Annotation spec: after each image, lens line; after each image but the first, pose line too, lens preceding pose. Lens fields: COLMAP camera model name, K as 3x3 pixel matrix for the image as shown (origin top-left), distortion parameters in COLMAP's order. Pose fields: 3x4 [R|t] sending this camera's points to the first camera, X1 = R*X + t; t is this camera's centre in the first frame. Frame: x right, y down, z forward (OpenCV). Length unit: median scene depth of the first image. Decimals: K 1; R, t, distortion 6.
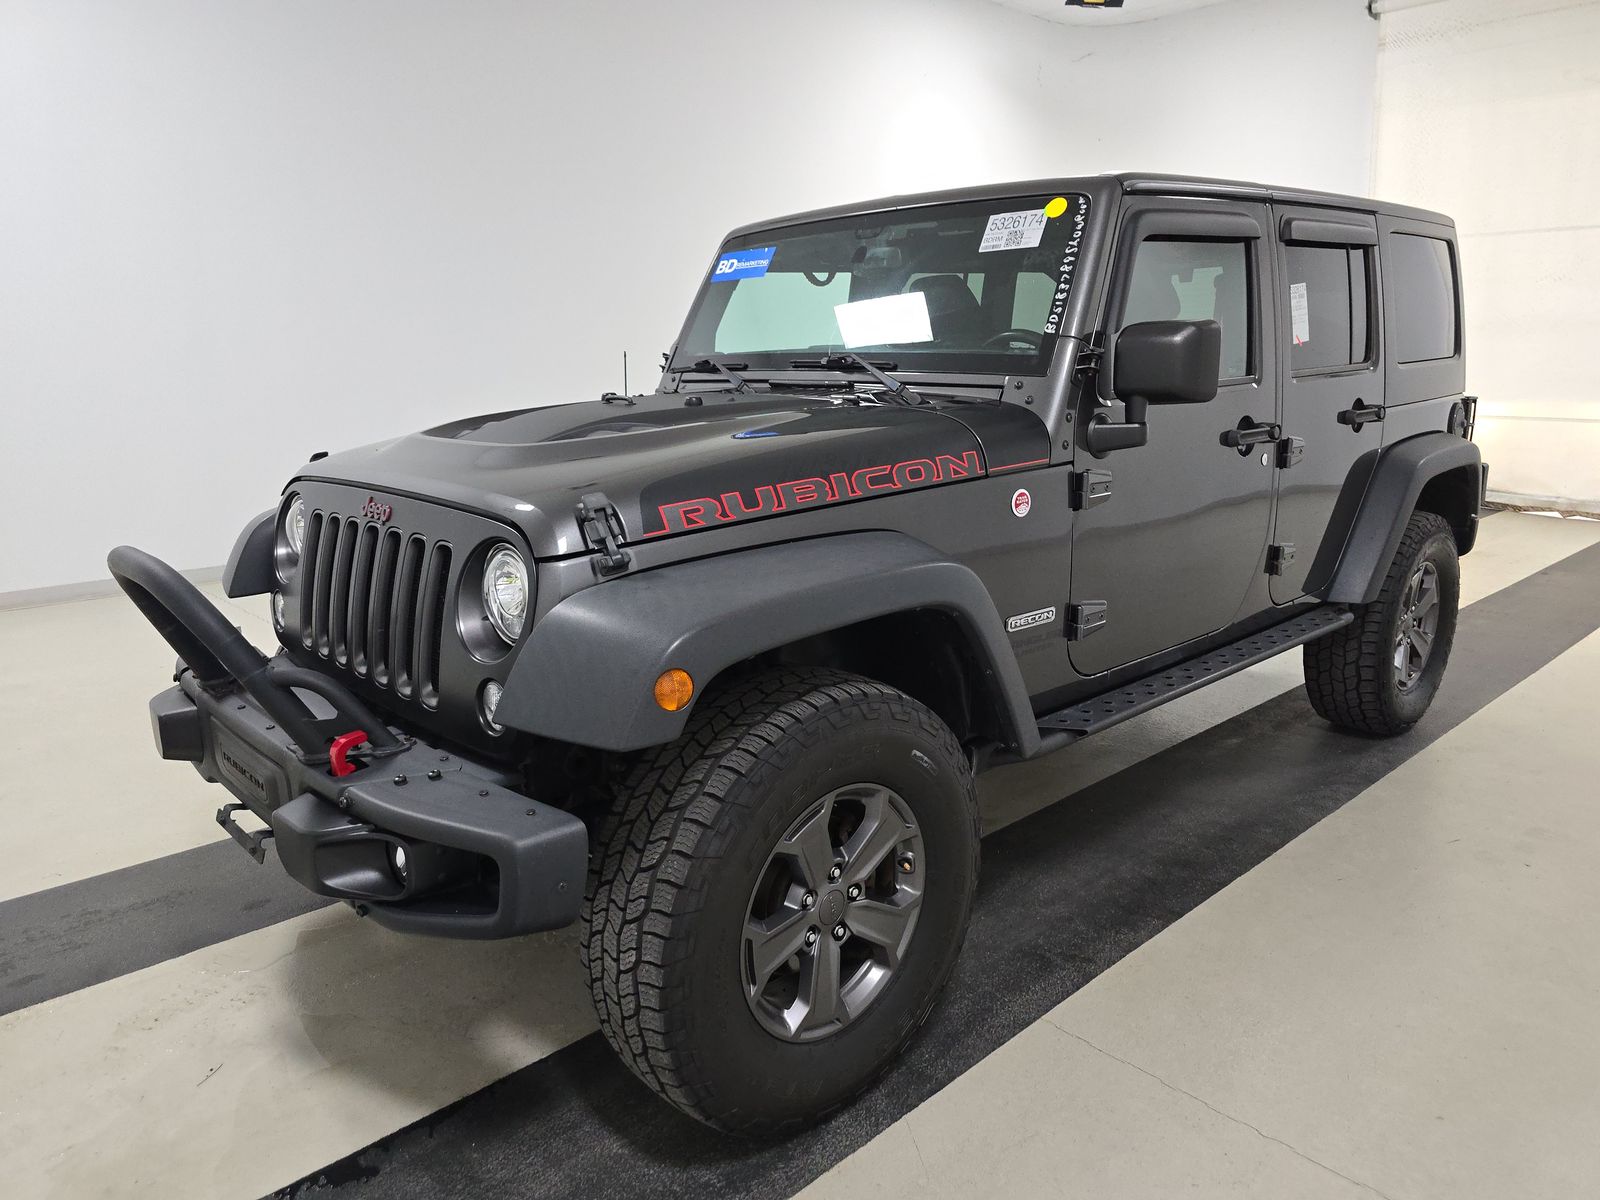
lens RADIAL K [[1092.5, 0, 795.8], [0, 1092.5, 603.1], [0, 0, 1]] dist [0.035999, -0.044836]
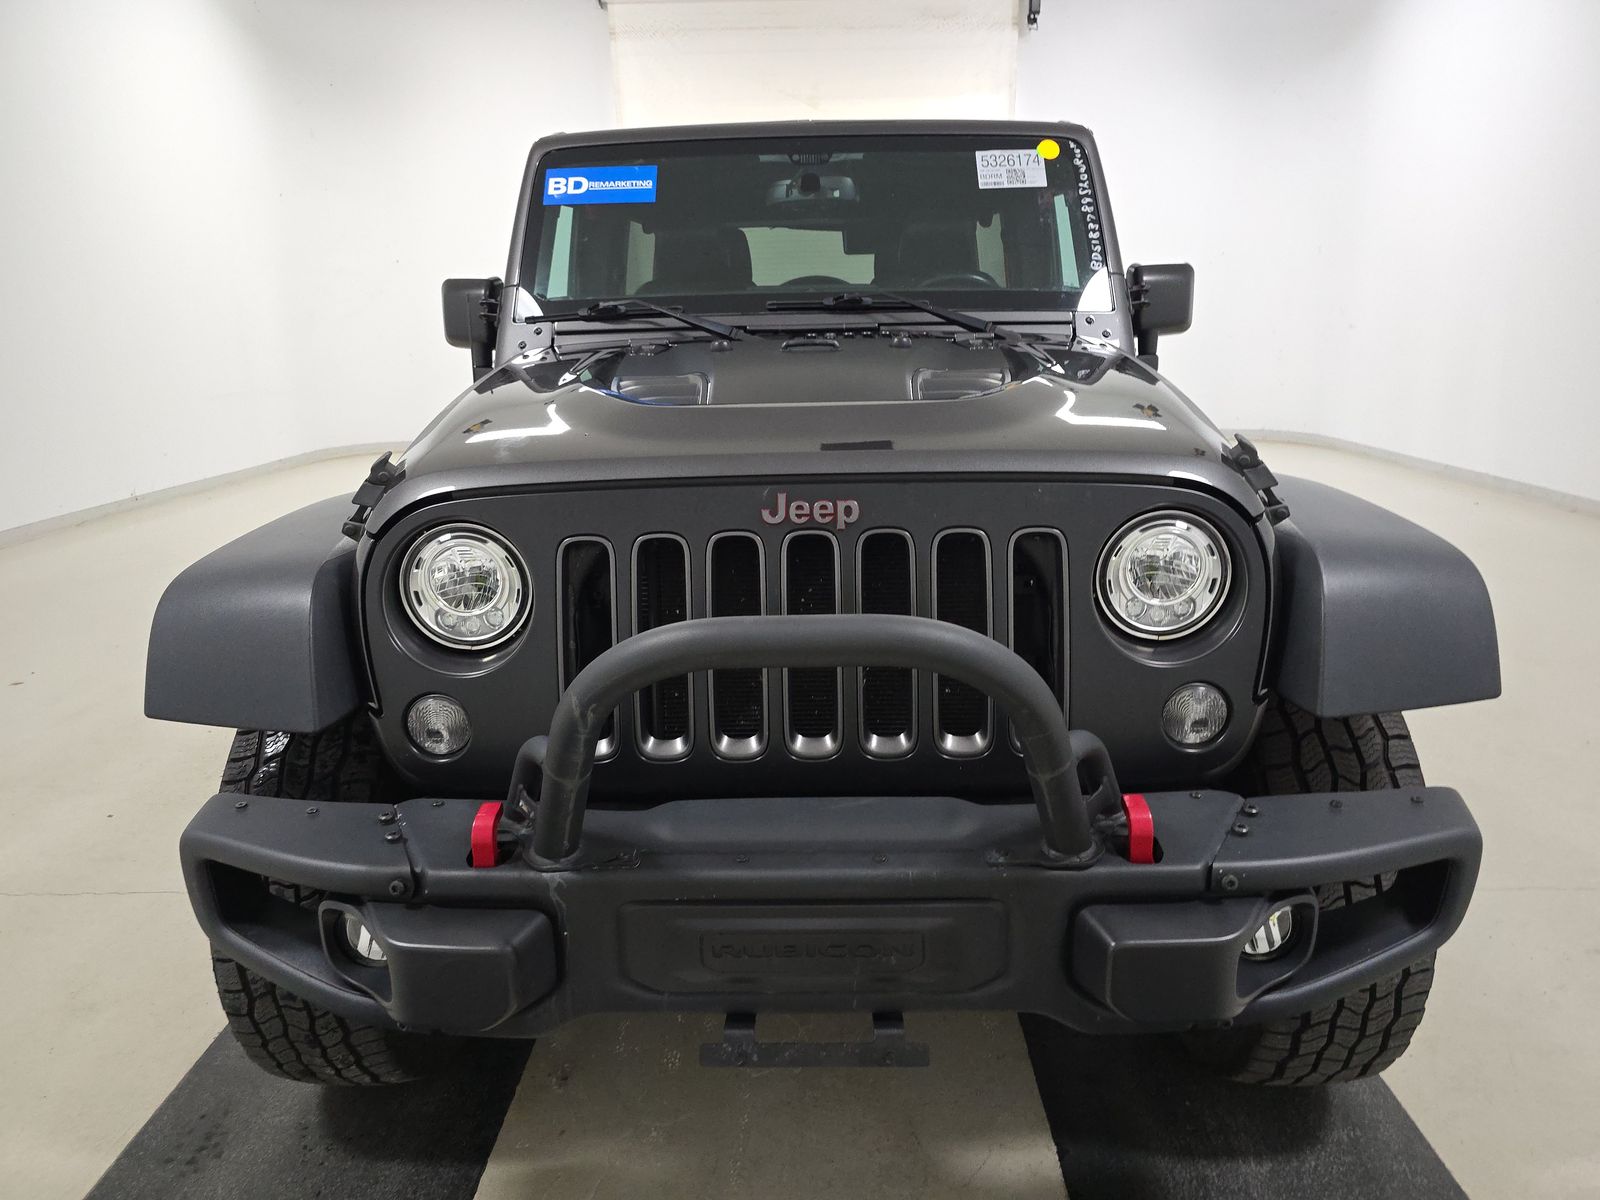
lens RADIAL K [[1070.3, 0, 800.0], [0, 1070.3, 600.0], [0, 0, 1]] dist [0.040171, -0.033357]
pose [[0.693547, -0.189459, 0.695053, -0.705692], [0.172540, 0.980403, 0.095074, -0.078855], [-0.699445, 0.053987, 0.712645, 0.454563]]
